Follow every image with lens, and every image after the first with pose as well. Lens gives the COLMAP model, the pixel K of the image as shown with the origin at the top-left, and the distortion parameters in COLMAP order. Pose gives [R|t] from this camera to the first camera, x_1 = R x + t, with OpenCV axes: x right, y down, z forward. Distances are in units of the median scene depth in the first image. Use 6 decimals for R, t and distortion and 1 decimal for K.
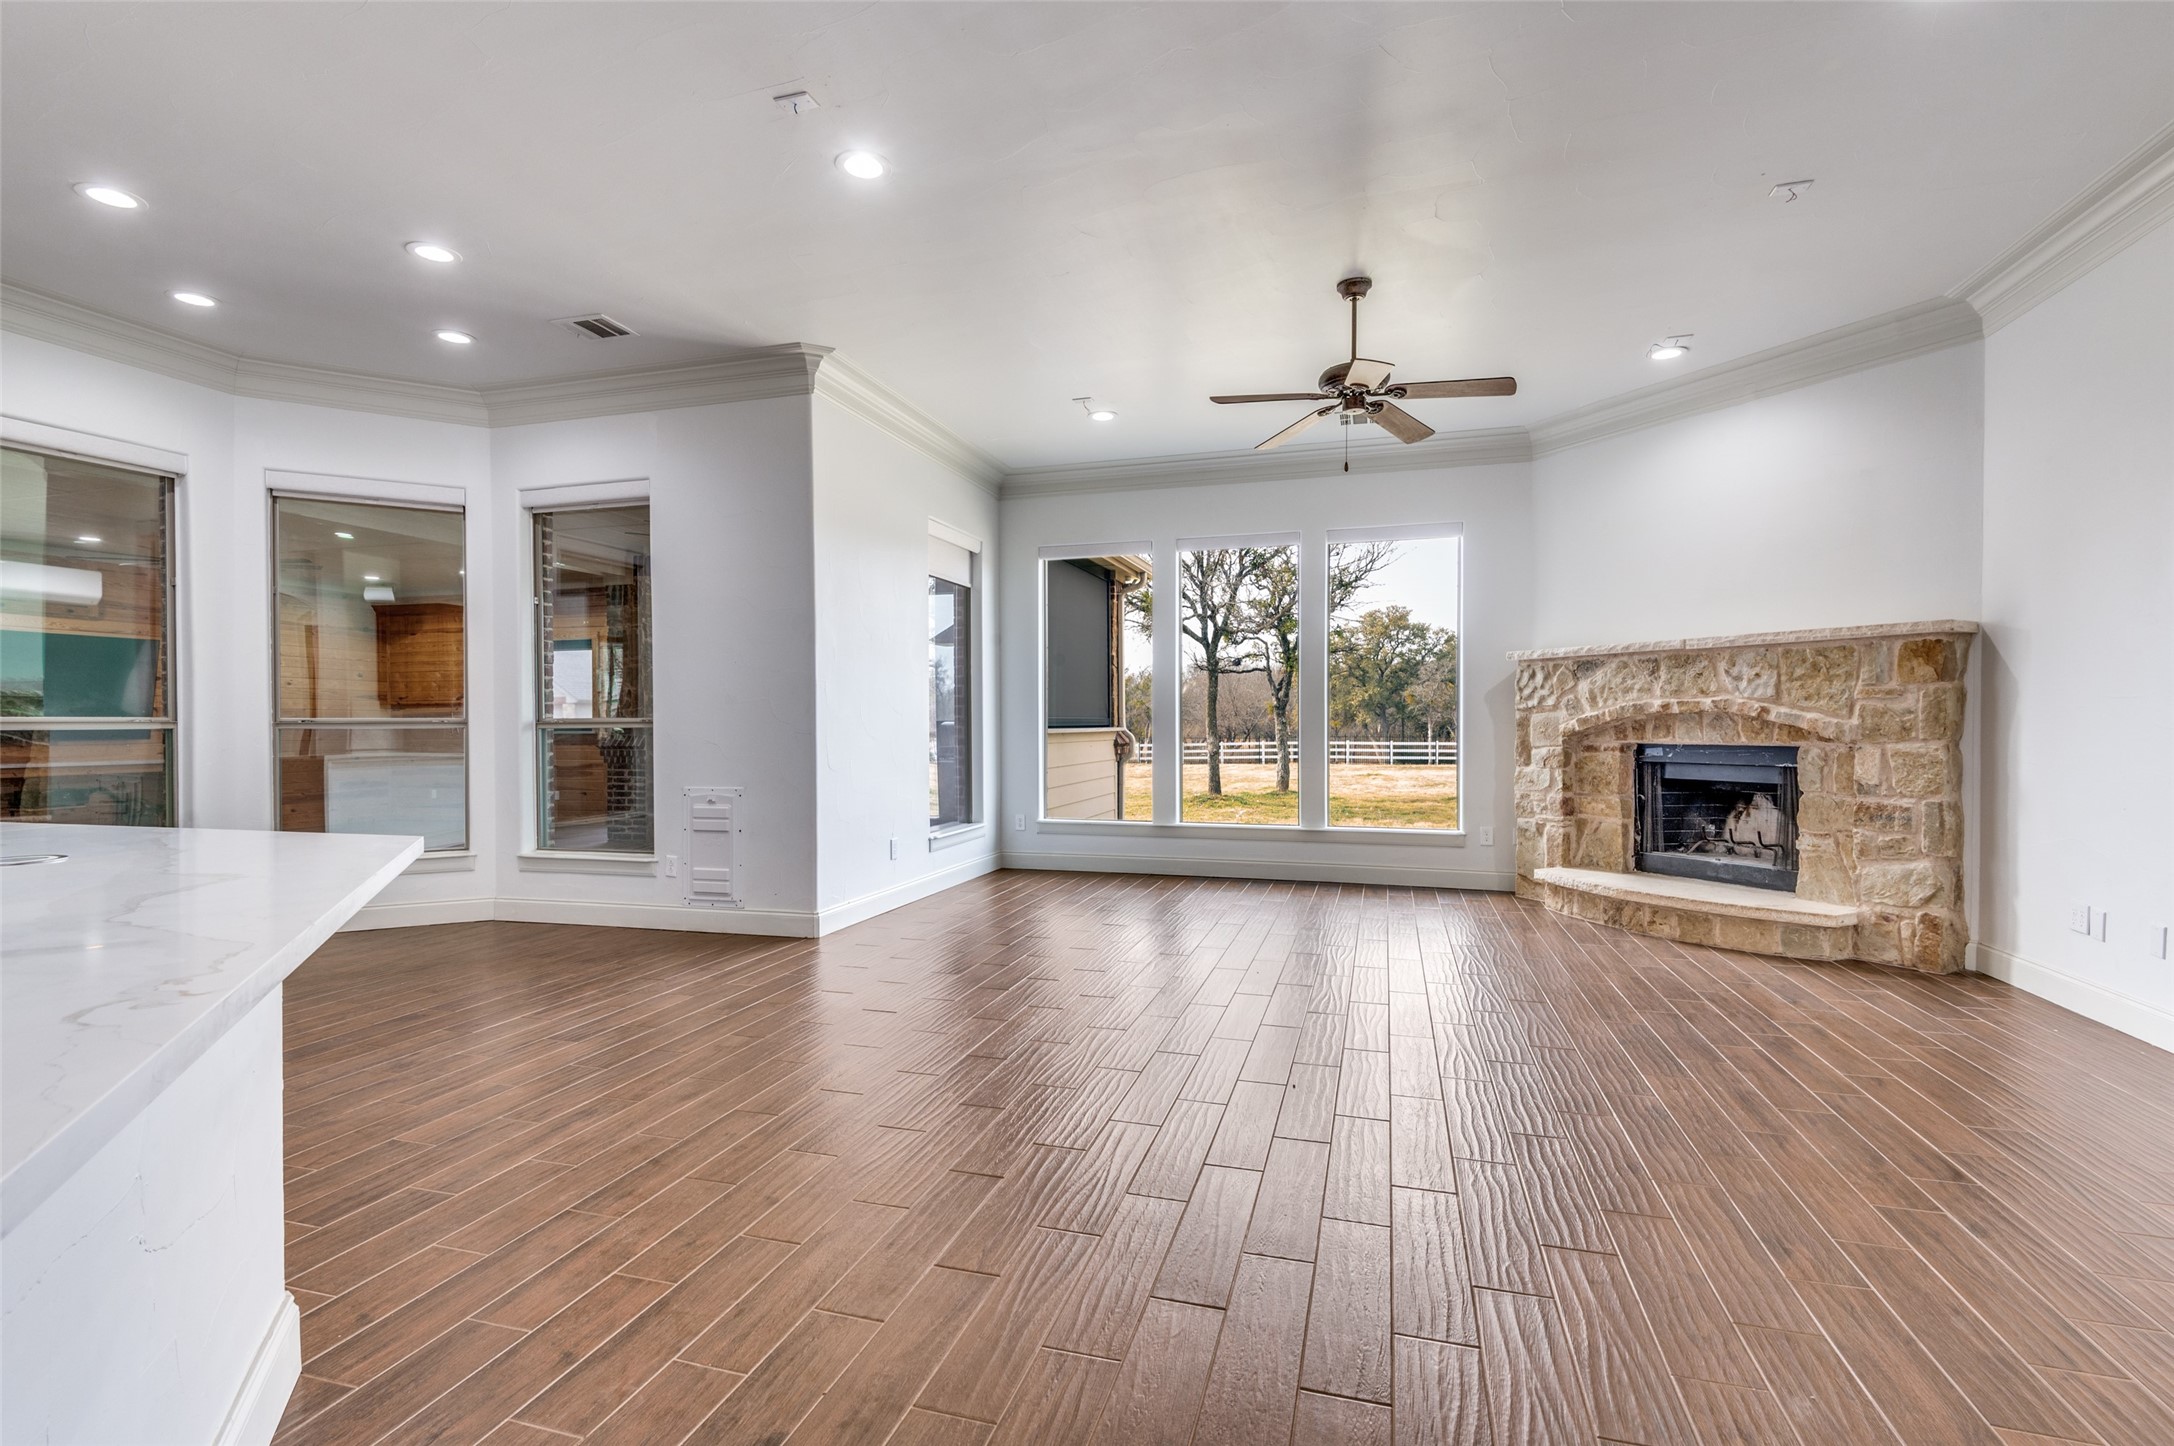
lens RADIAL K [[981.9, 0, 1076.0], [0, 981.9, 746.5], [0, 0, 1]] dist [0.001175, -0.000031]
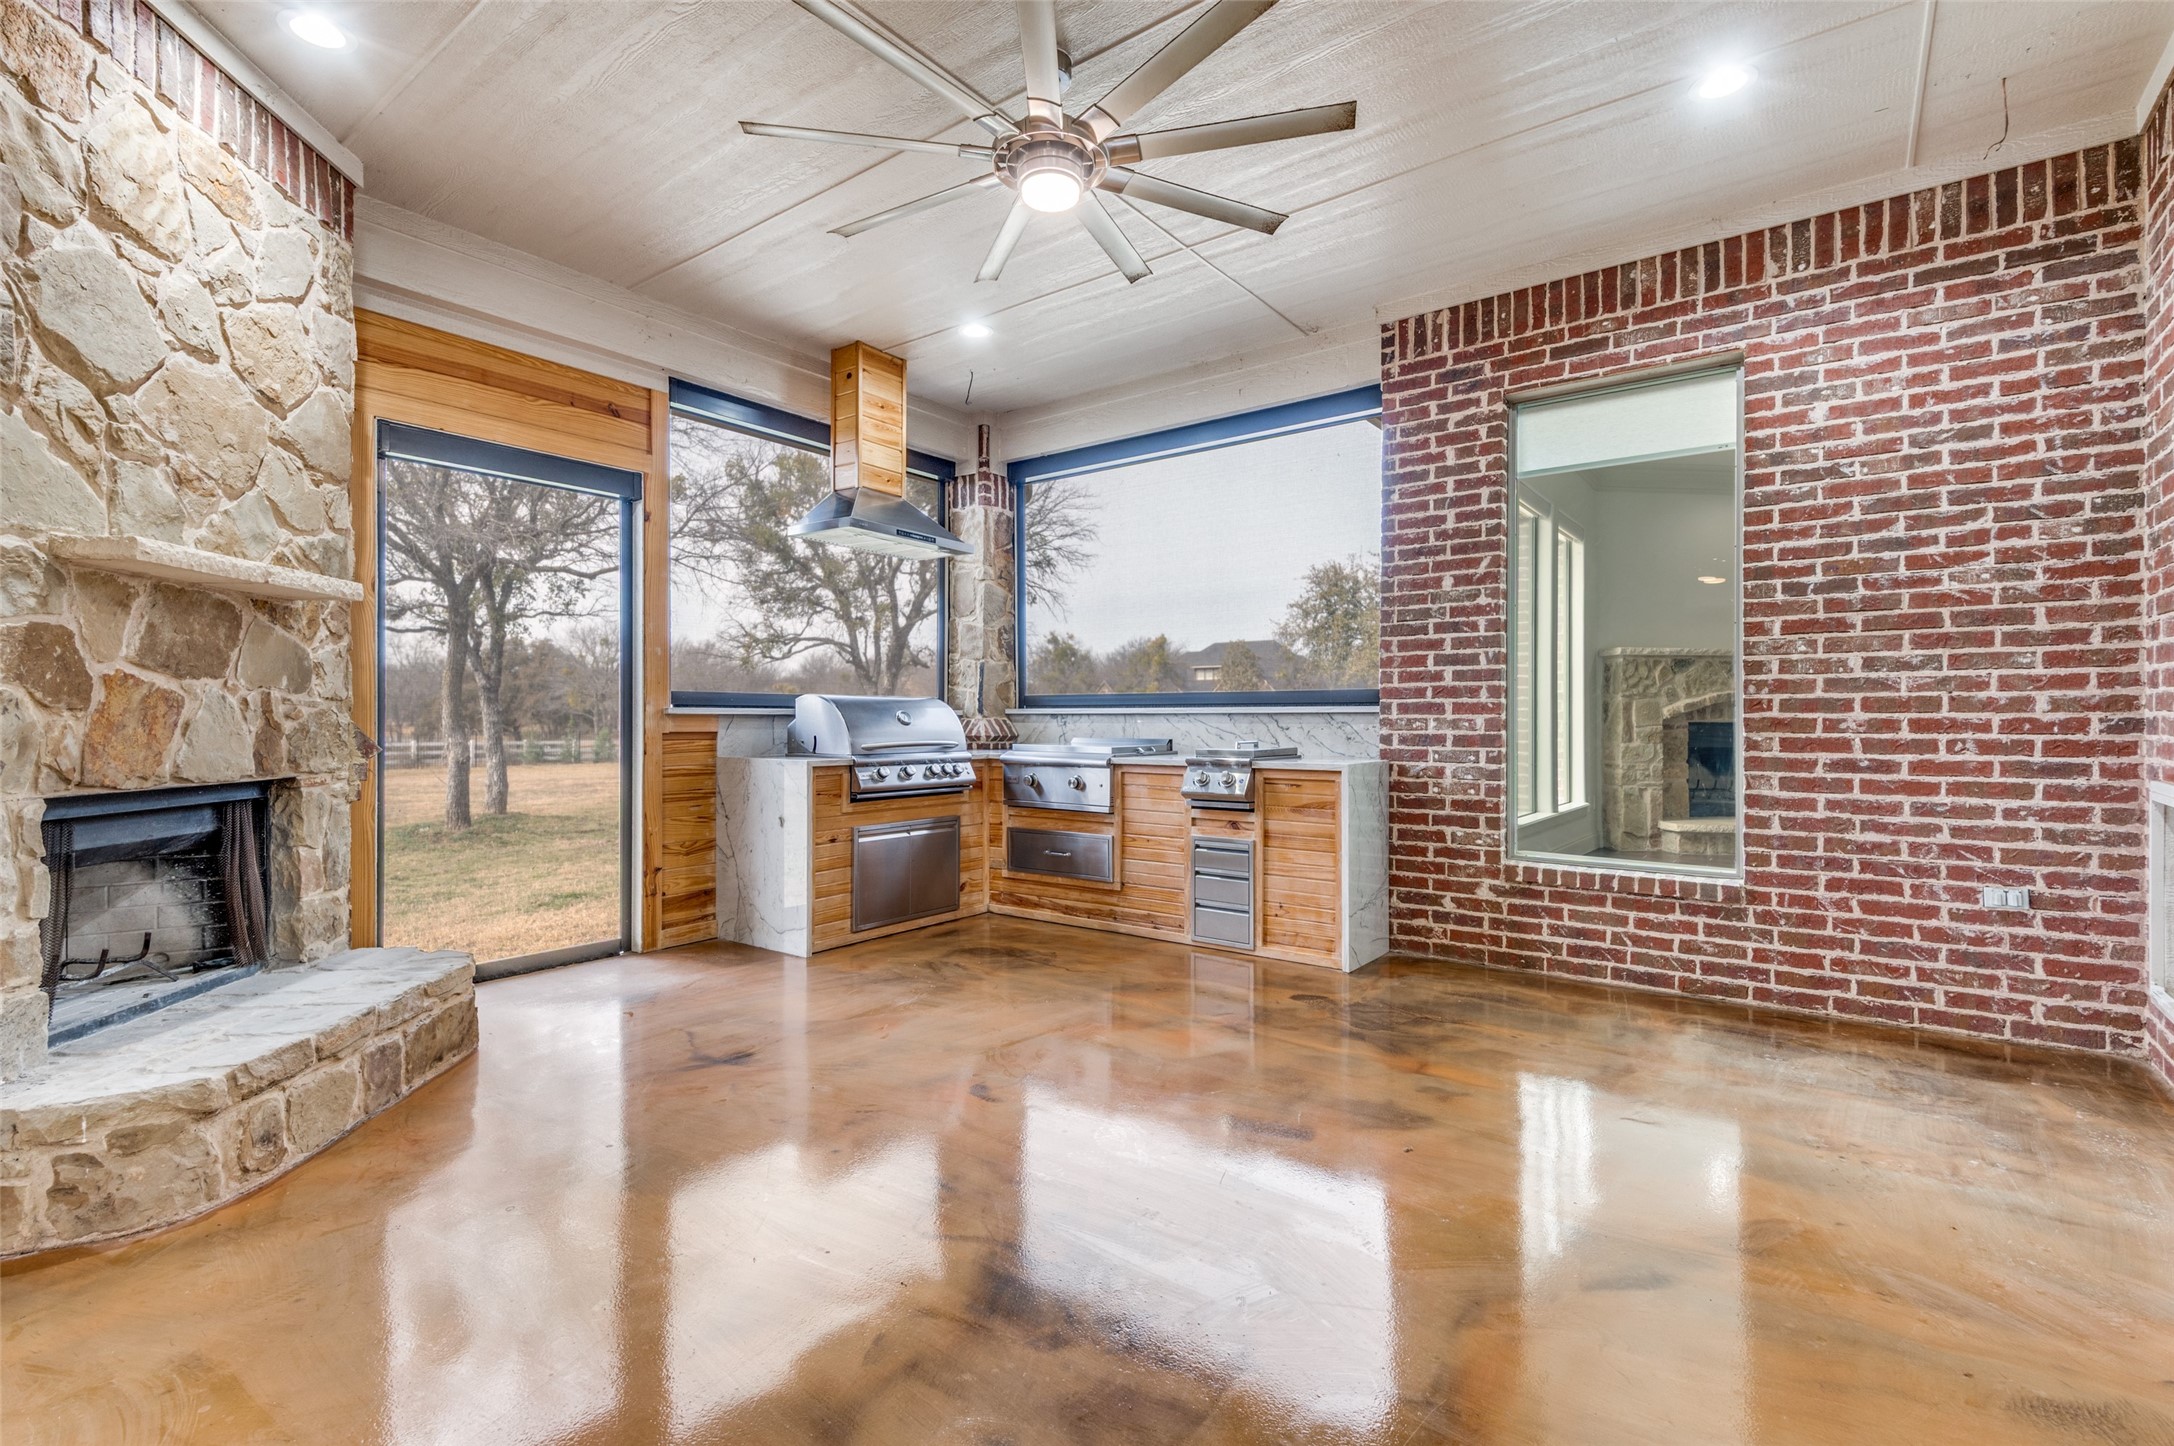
lens RADIAL K [[993.3, 0, 1087.2], [0, 993.3, 712.8], [0, 0, 1]] dist [0.024267, -0.000695]
pose [[0.336596, 0.011021, 0.941585, -1.045969], [0.020775, 0.999601, -0.019127, -0.007515], [-0.941420, 0.026000, 0.336233, 1.348457]]
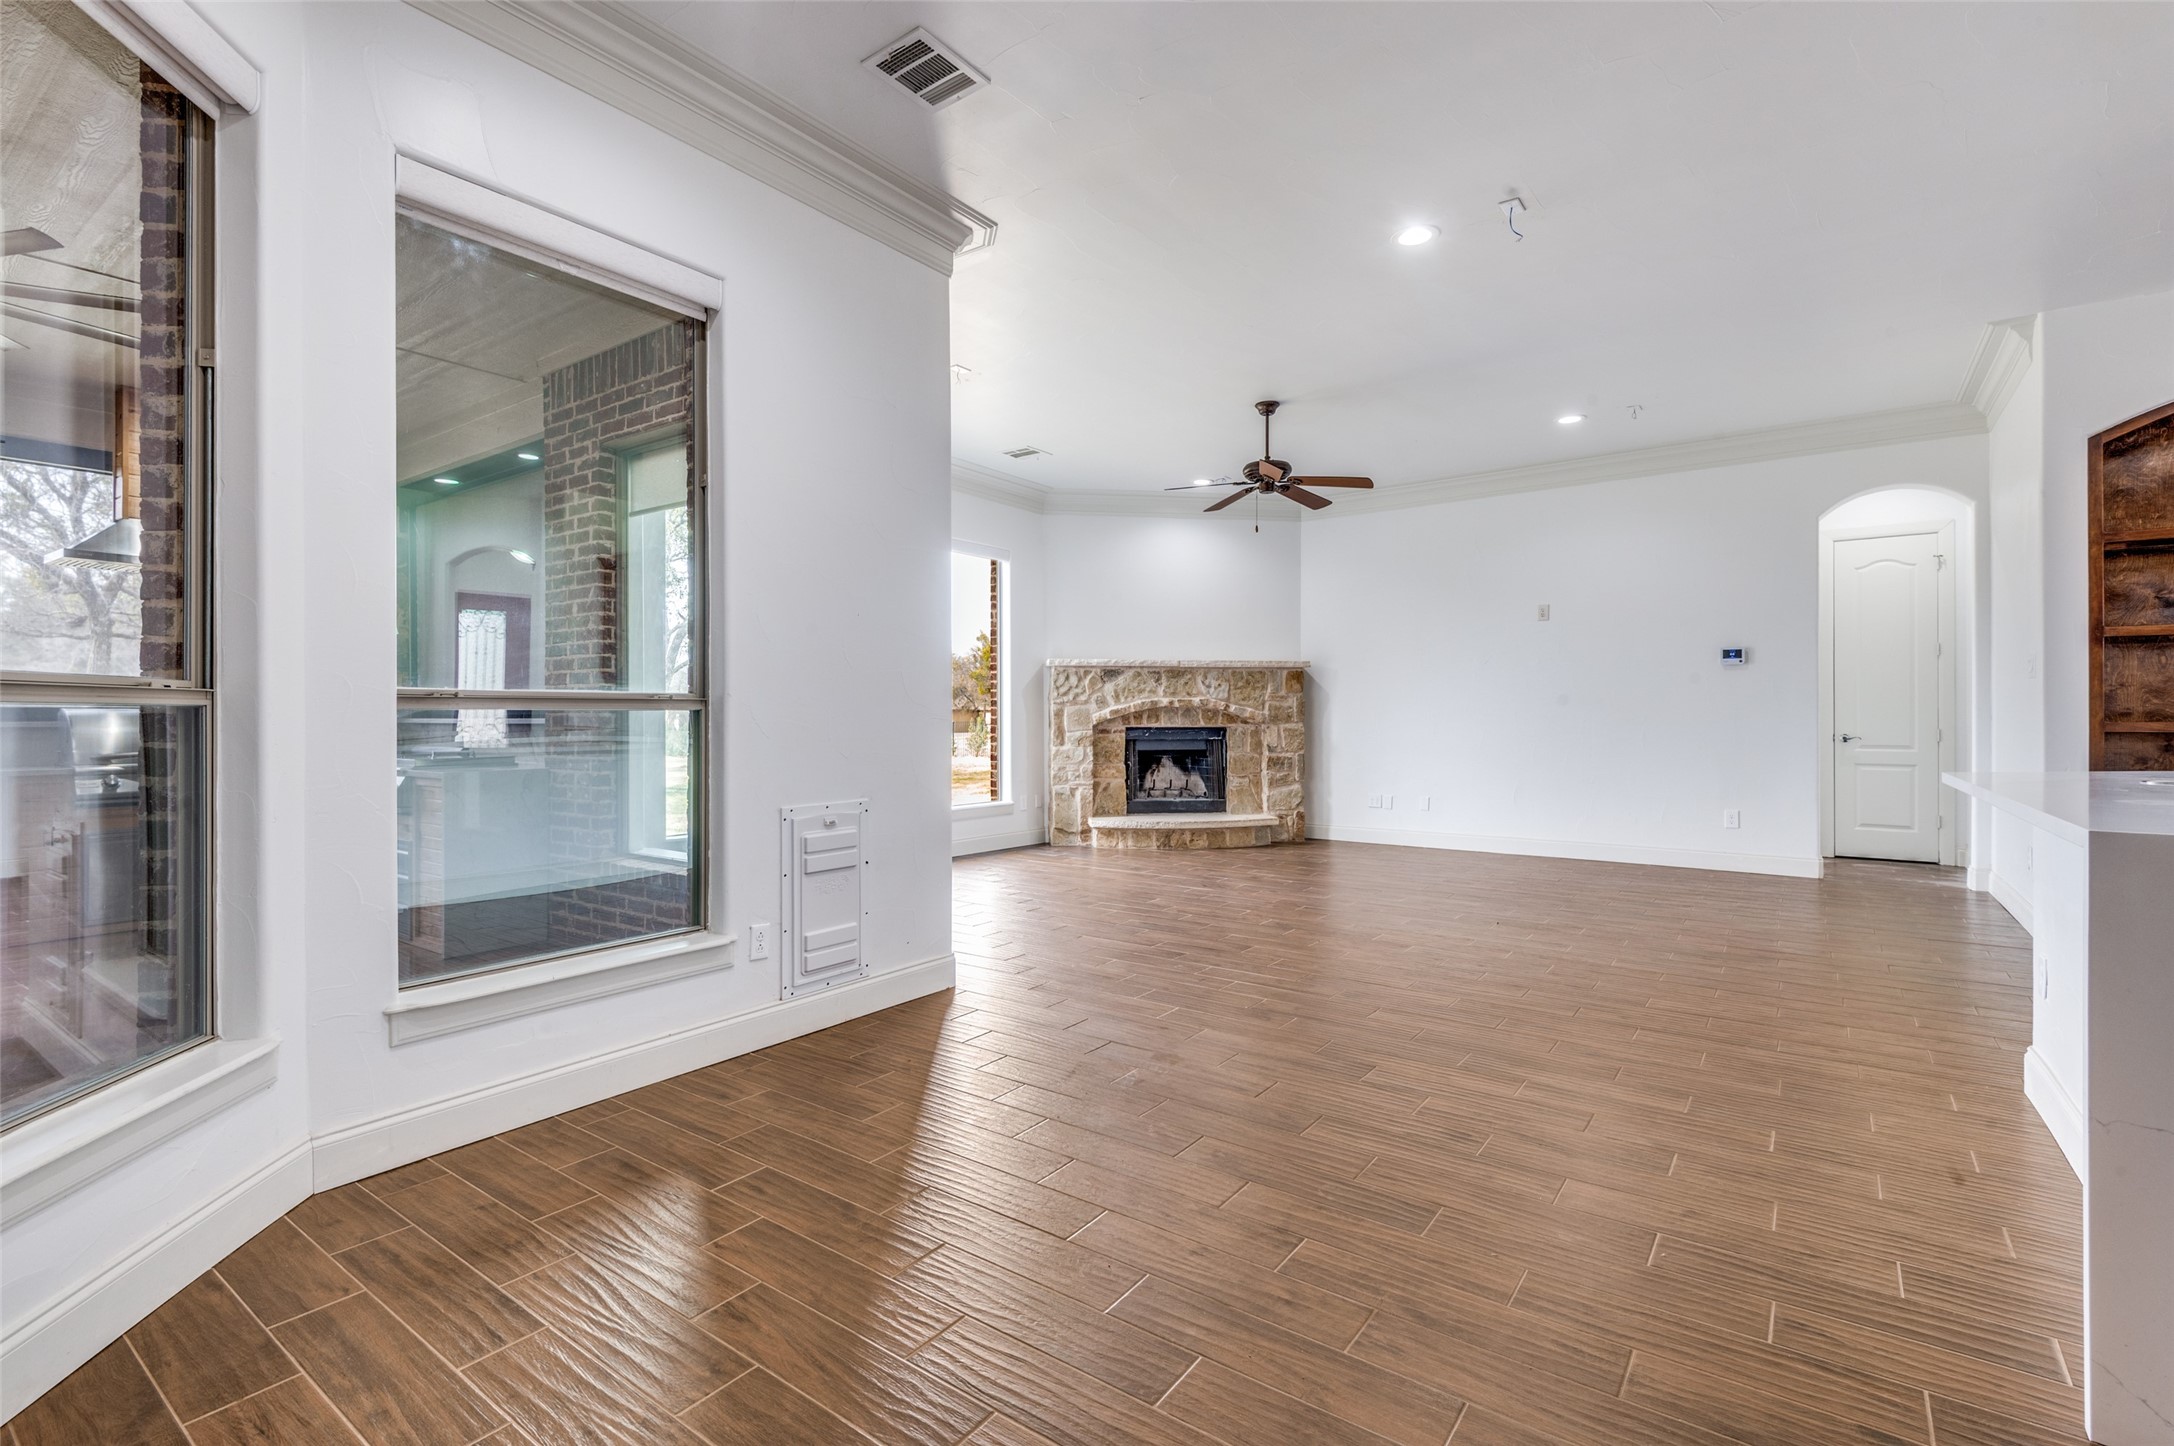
lens RADIAL K [[993.3, 0, 1087.2], [0, 993.3, 712.8], [0, 0, 1]] dist [0.024267, -0.000695]
pose [[0.326830, 0.006255, 0.945063, -0.889746], [0.022715, 0.999637, -0.014472, -0.004768], [-0.944810, 0.026197, 0.326569, 0.583349]]
